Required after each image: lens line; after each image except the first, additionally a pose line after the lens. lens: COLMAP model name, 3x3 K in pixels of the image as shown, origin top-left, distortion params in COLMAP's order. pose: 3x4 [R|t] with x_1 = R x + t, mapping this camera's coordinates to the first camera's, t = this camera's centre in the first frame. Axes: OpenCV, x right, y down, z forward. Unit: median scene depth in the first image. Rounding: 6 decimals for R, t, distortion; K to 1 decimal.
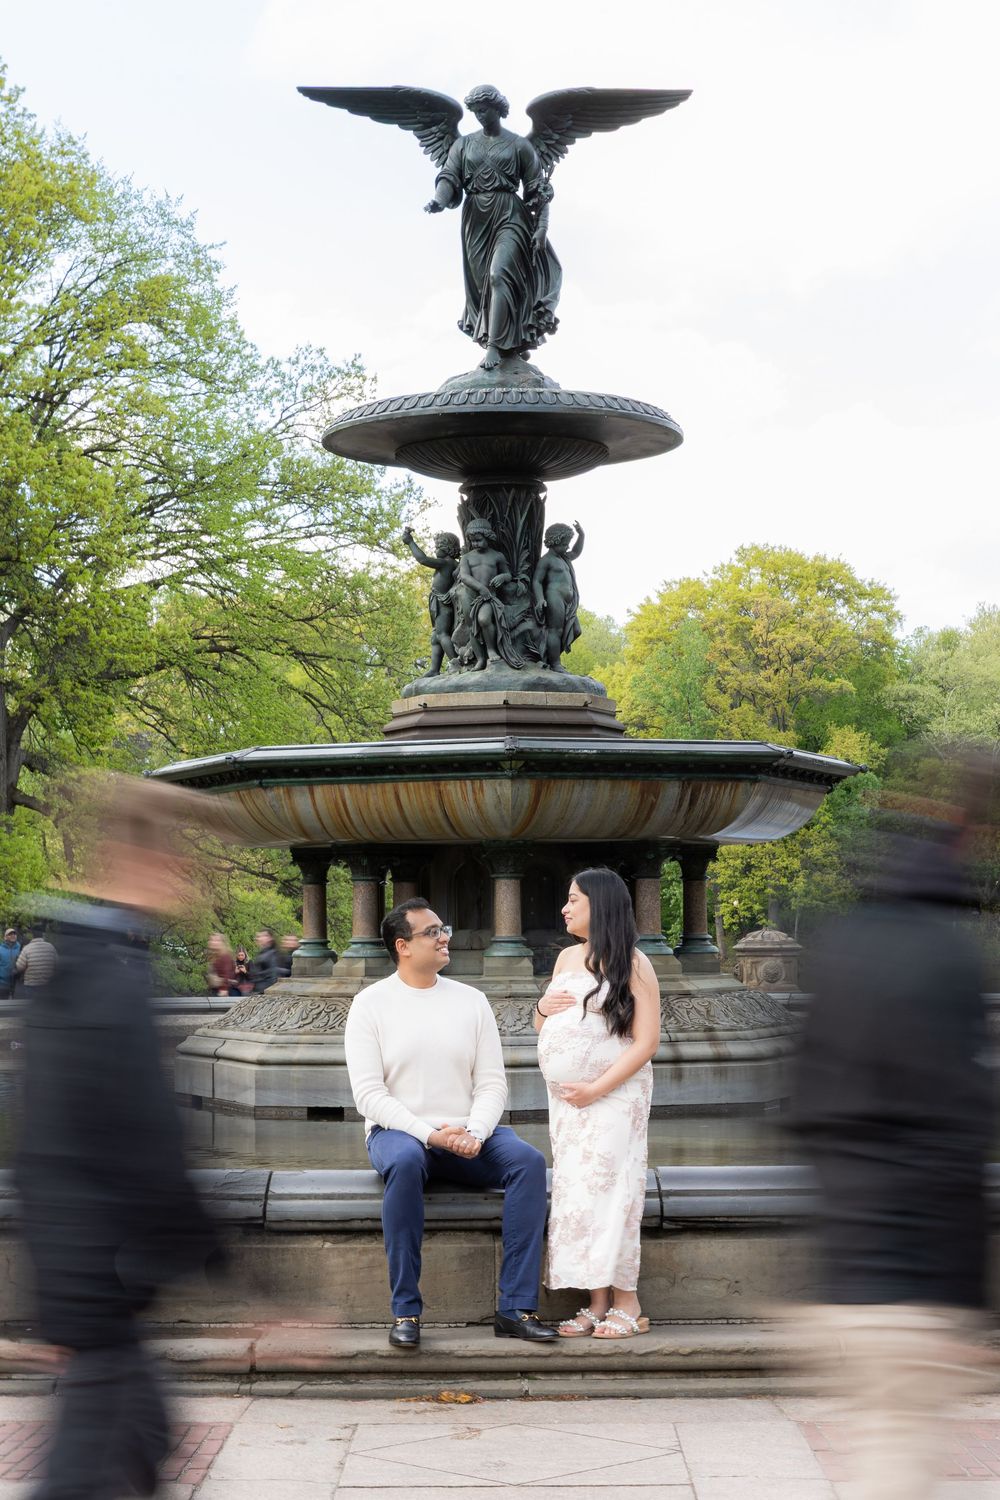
lens RADIAL K [[2915.5, 0, 496.7], [0, 2915.5, 750.7], [0, 0, 1]] dist [-0.275861, 0.000000]
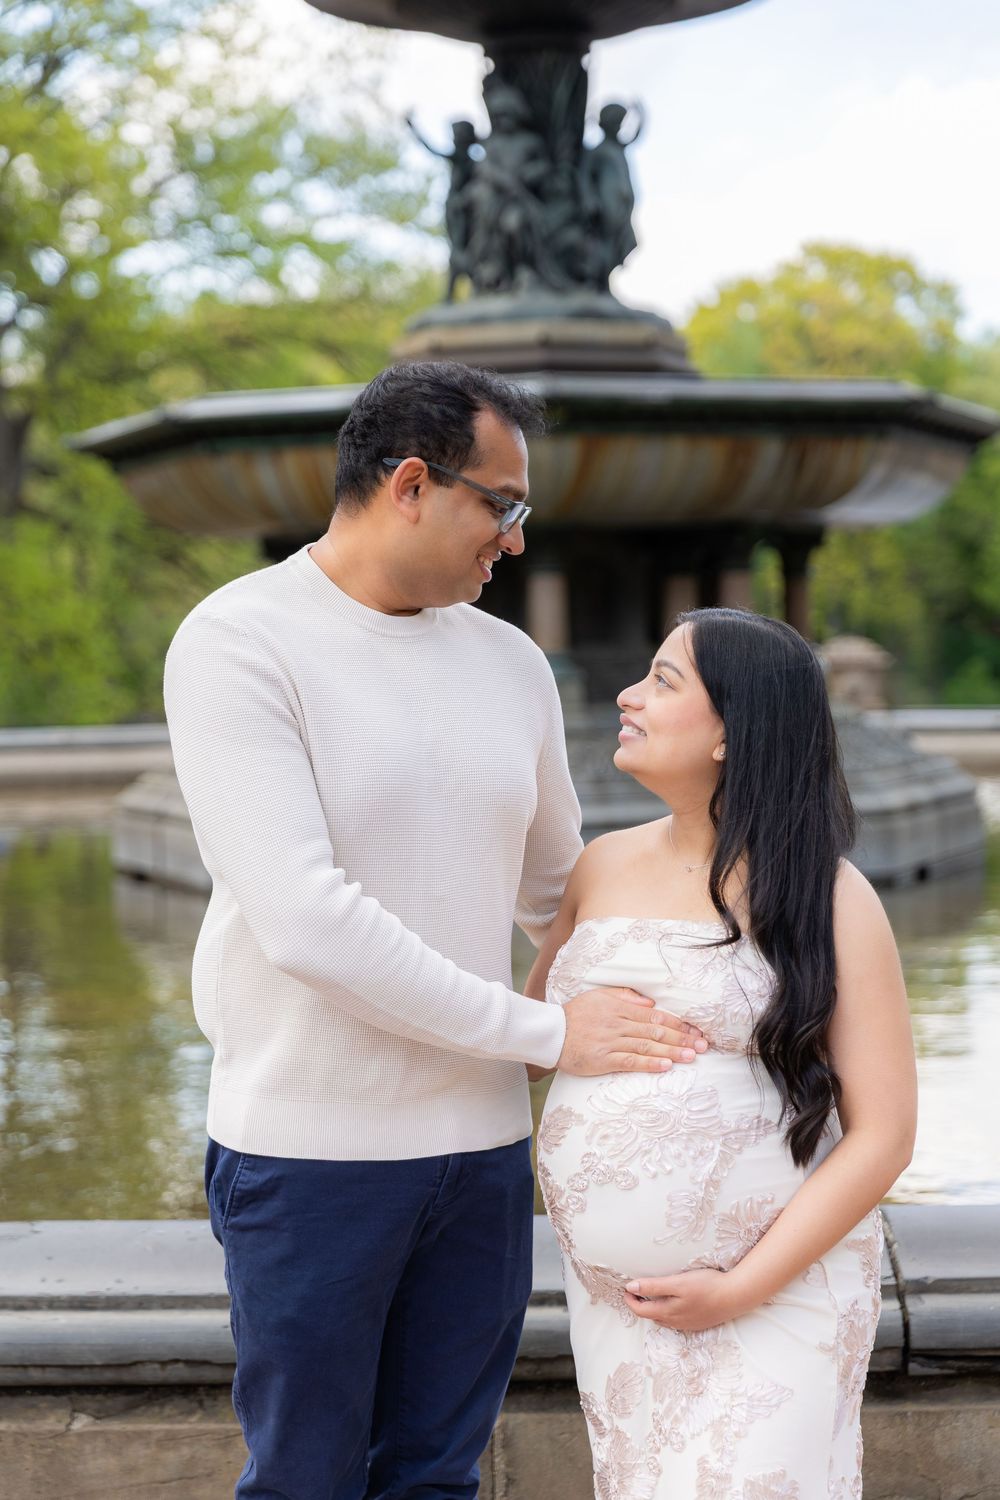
lens RADIAL K [[2943.0, 0, 498.9], [0, 2943.0, 743.7], [0, 0, 1]] dist [0.376228, 0.000000]
pose [[0.999823, -0.009574, -0.016169, 0.003088], [0.011062, 0.995448, 0.094664, 0.014294], [0.015189, -0.094826, 0.995378, 0.228893]]
